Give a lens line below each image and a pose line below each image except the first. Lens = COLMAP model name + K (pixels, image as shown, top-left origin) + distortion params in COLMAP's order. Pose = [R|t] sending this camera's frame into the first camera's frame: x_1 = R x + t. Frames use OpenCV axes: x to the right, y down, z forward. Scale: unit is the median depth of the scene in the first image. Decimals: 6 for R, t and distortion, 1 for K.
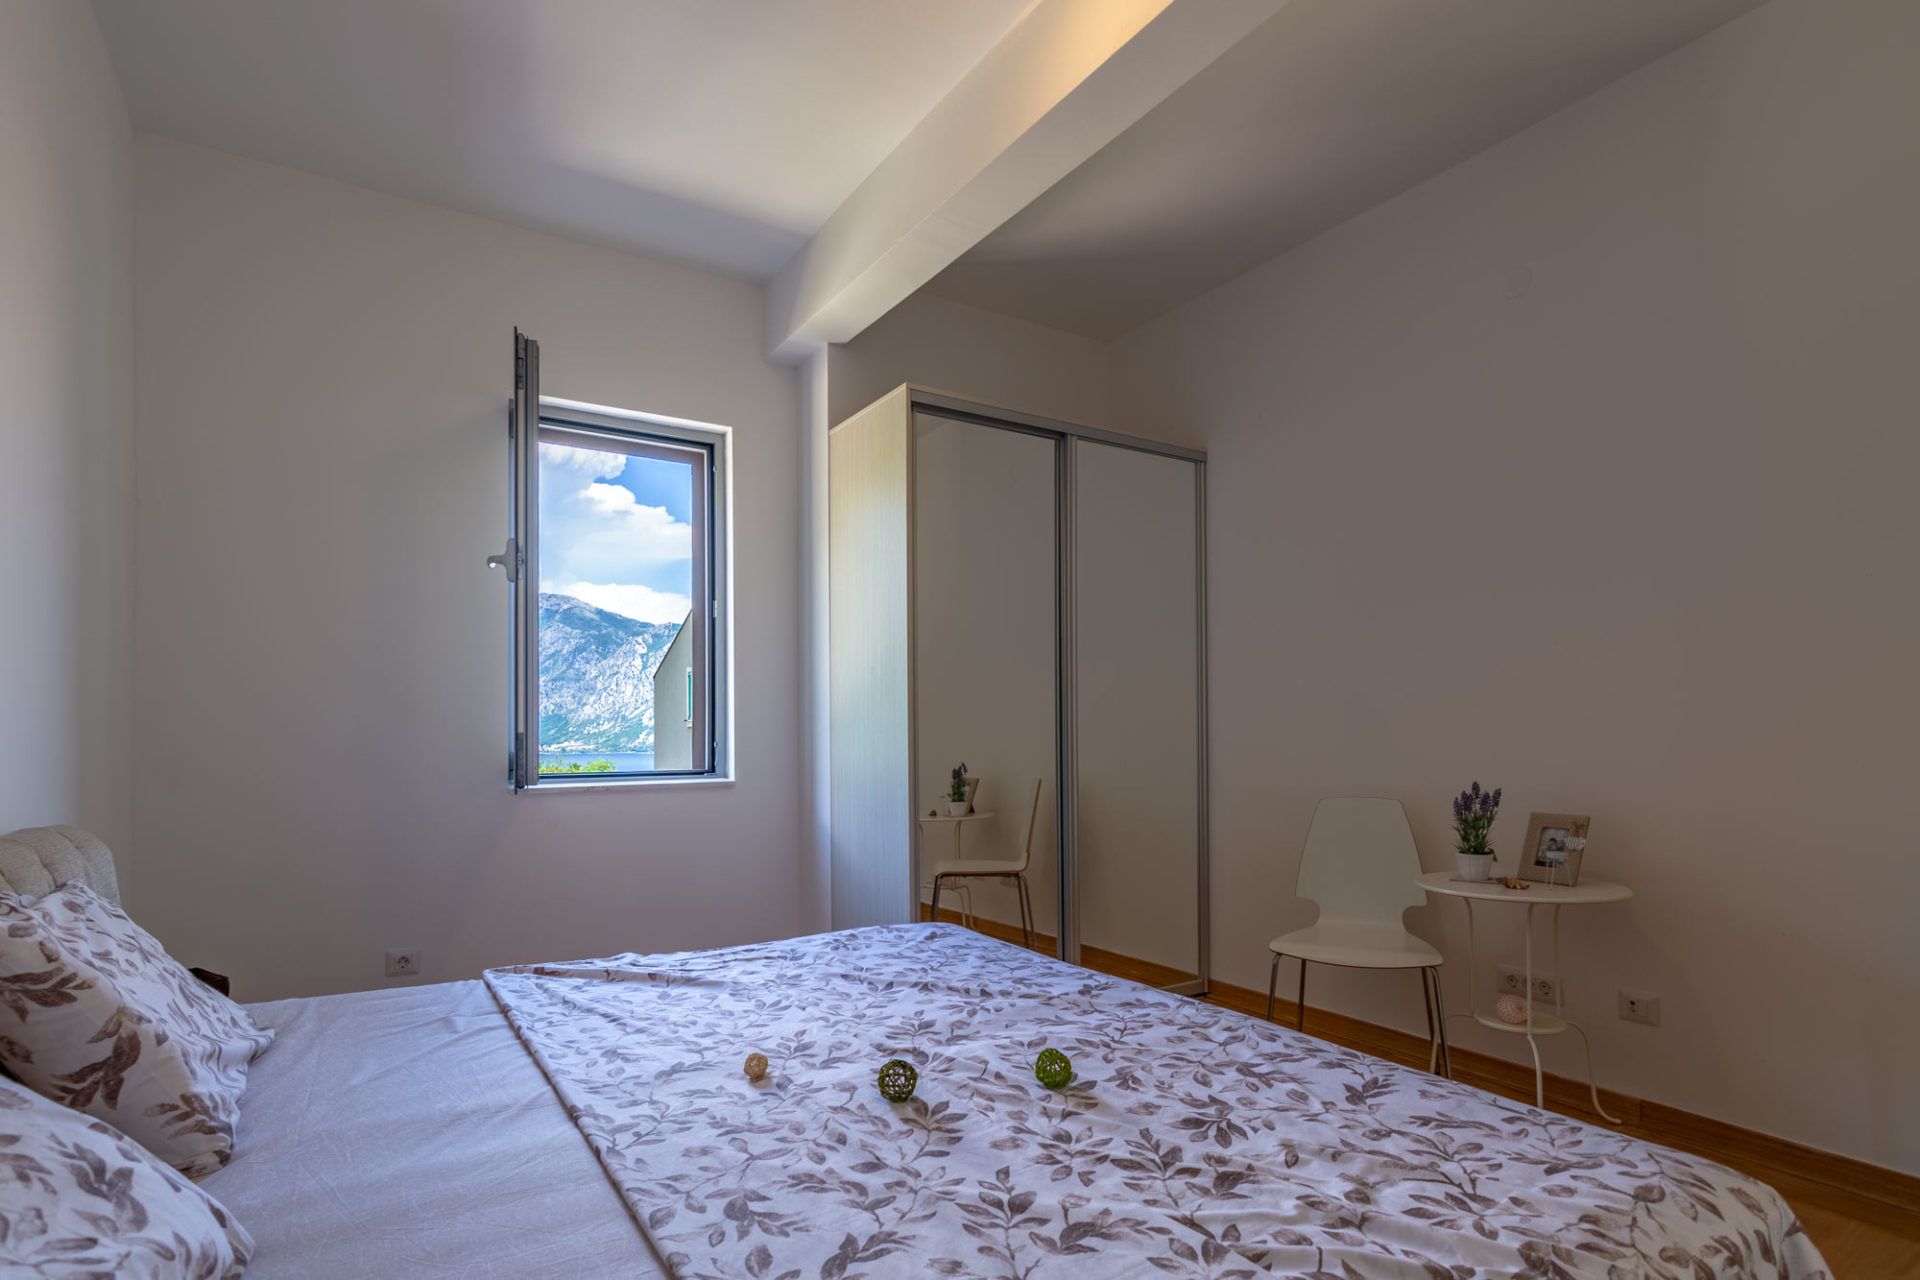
lens RADIAL K [[965.9, 0, 956.7], [0, 965.9, 721.7], [0, 0, 1]] dist [-0.000639, -0.000326]
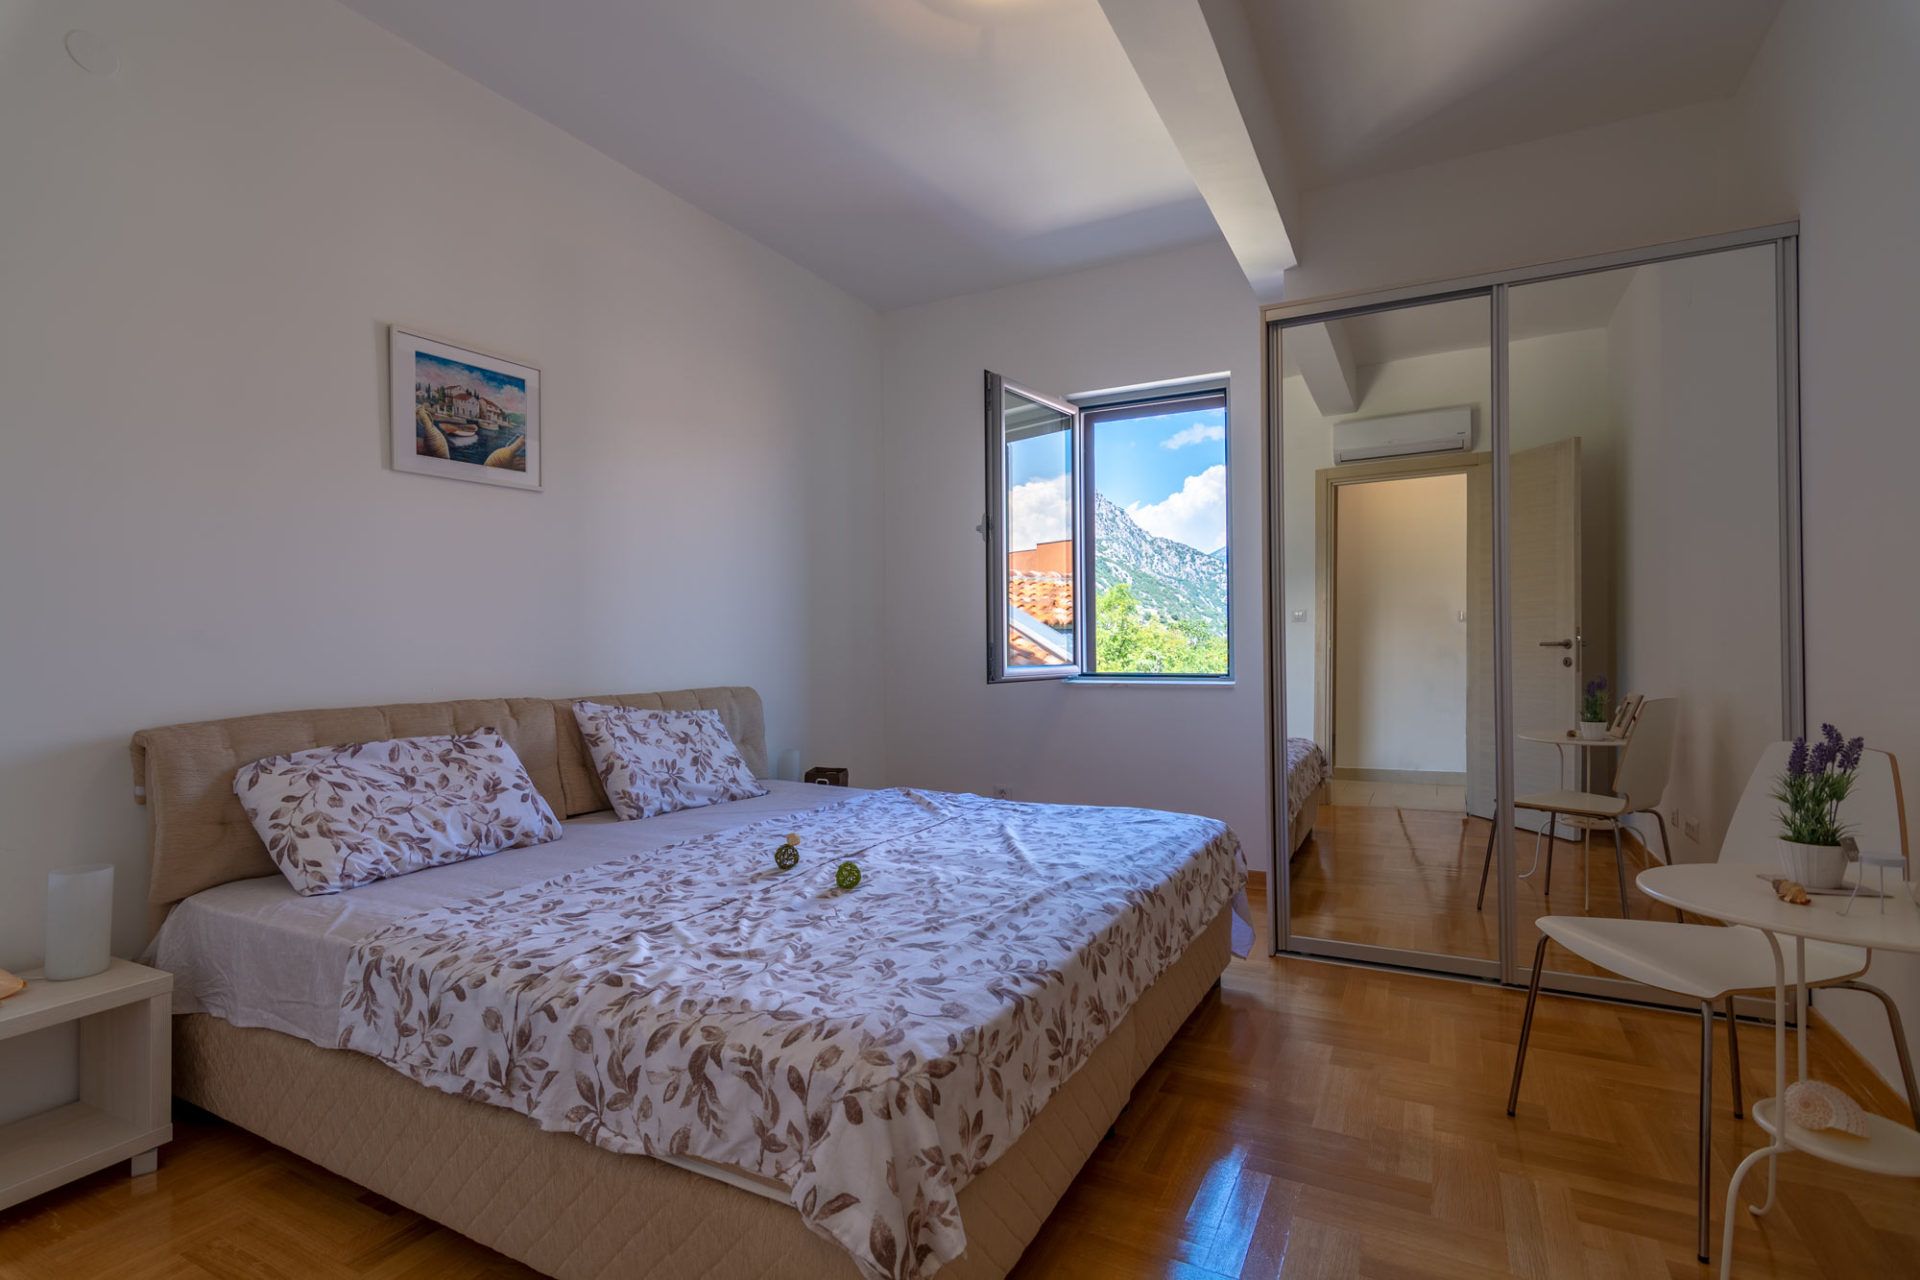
lens RADIAL K [[929.1, 0, 945.5], [0, 929.1, 638.1], [0, 0, 1]] dist [0.001469, 0.001087]
pose [[0.493075, -0.005162, -0.869972, 1.325866], [0.012645, 0.999919, 0.001234, 0.002587], [0.869895, -0.011609, 0.493100, 0.423405]]
